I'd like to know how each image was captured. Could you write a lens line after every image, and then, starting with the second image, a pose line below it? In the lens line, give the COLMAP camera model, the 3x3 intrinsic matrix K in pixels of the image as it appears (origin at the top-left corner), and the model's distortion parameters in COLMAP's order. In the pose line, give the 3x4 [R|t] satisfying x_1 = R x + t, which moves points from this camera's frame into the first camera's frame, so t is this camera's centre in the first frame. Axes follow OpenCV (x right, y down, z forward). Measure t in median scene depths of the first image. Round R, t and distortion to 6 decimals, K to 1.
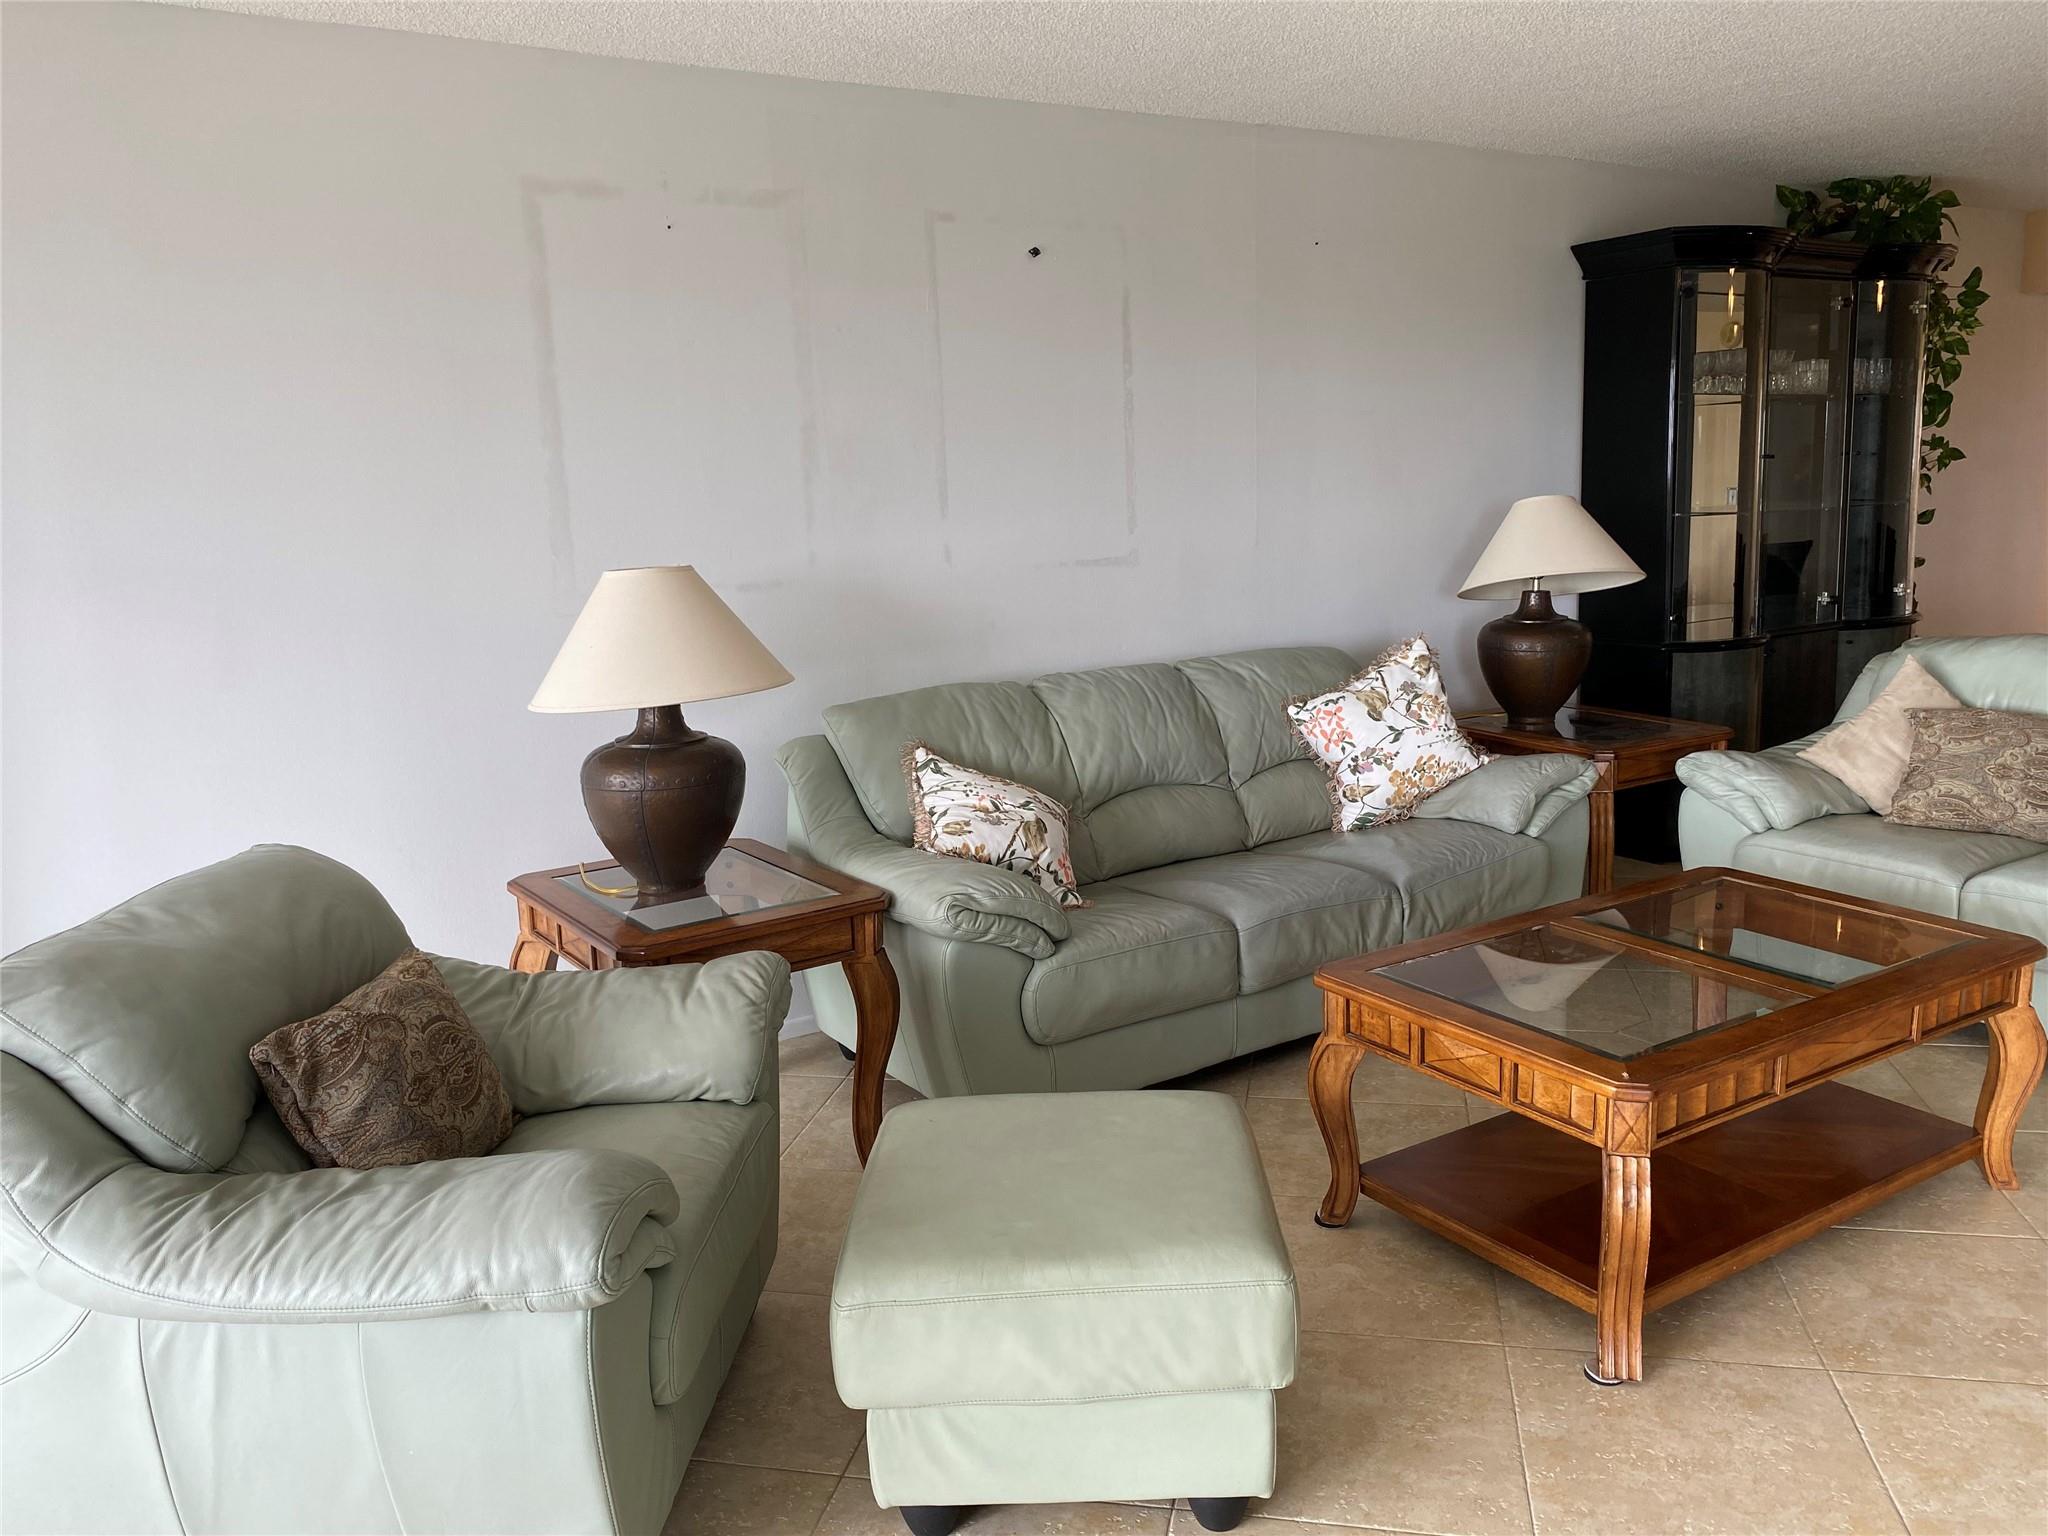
lens RADIAL K [[1543.8, 0, 1035.7], [0, 1543.8, 760.9], [0, 0, 1]] dist [0.033321, -0.069008]
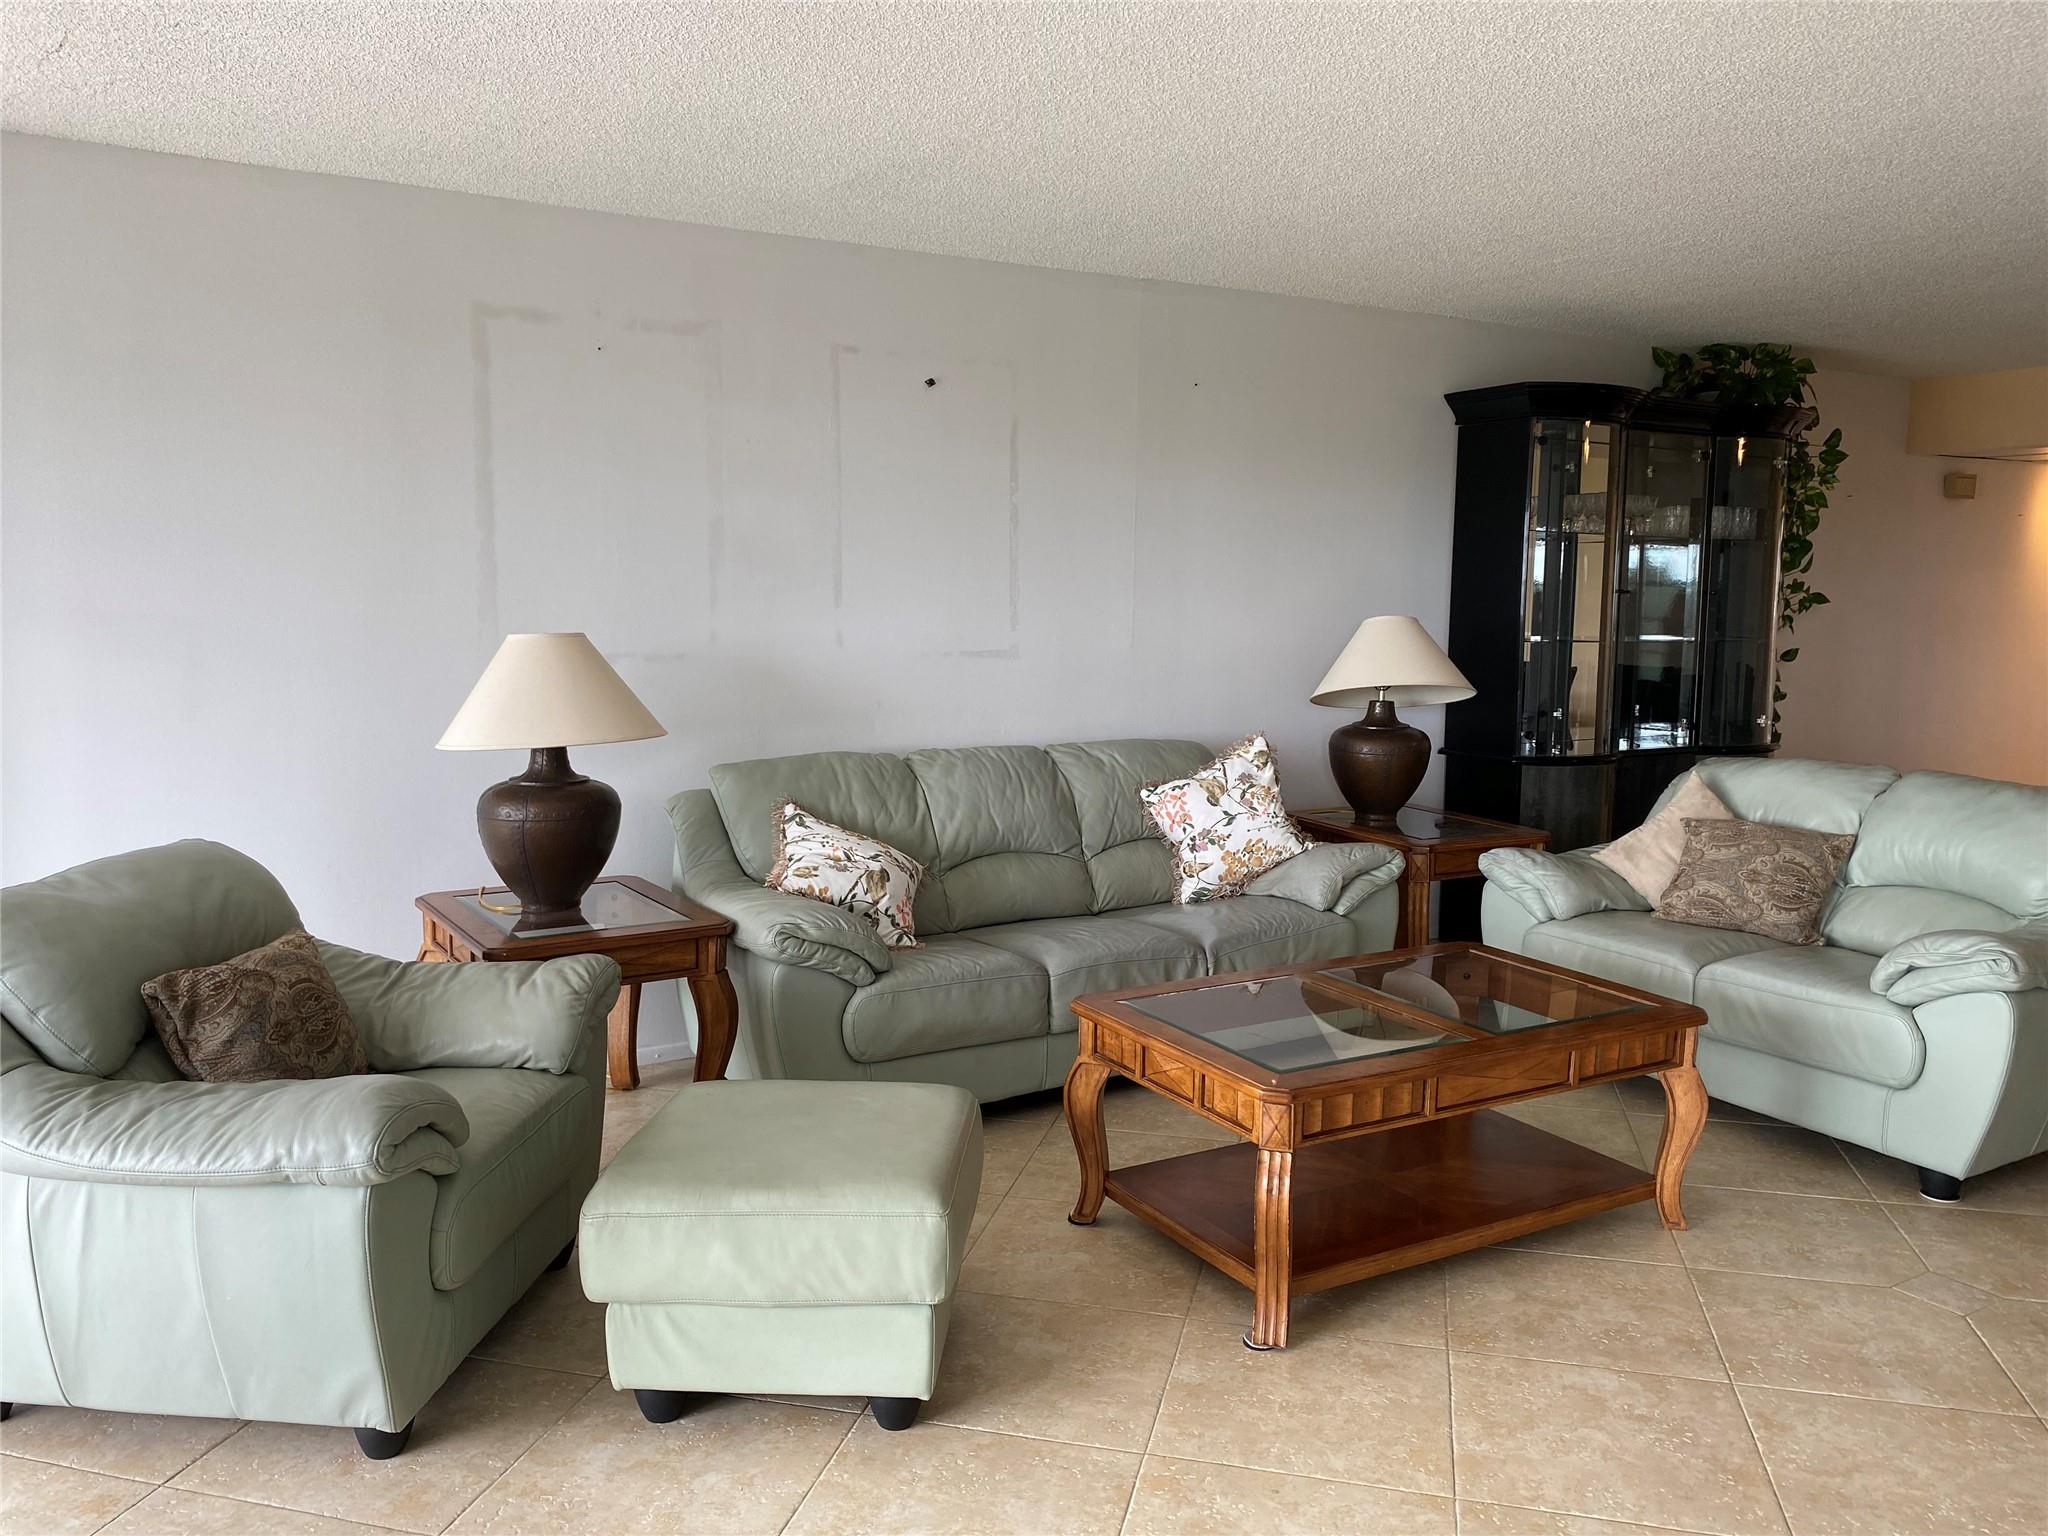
lens RADIAL K [[1543.8, 0, 1026.6], [0, 1543.8, 774.4], [0, 0, 1]] dist [0.033321, -0.069008]
pose [[0.998302, 0.050918, -0.028288, 0.157730], [-0.052540, 0.996821, -0.059903, 0.034786], [0.025147, 0.061288, 0.997803, -0.165508]]
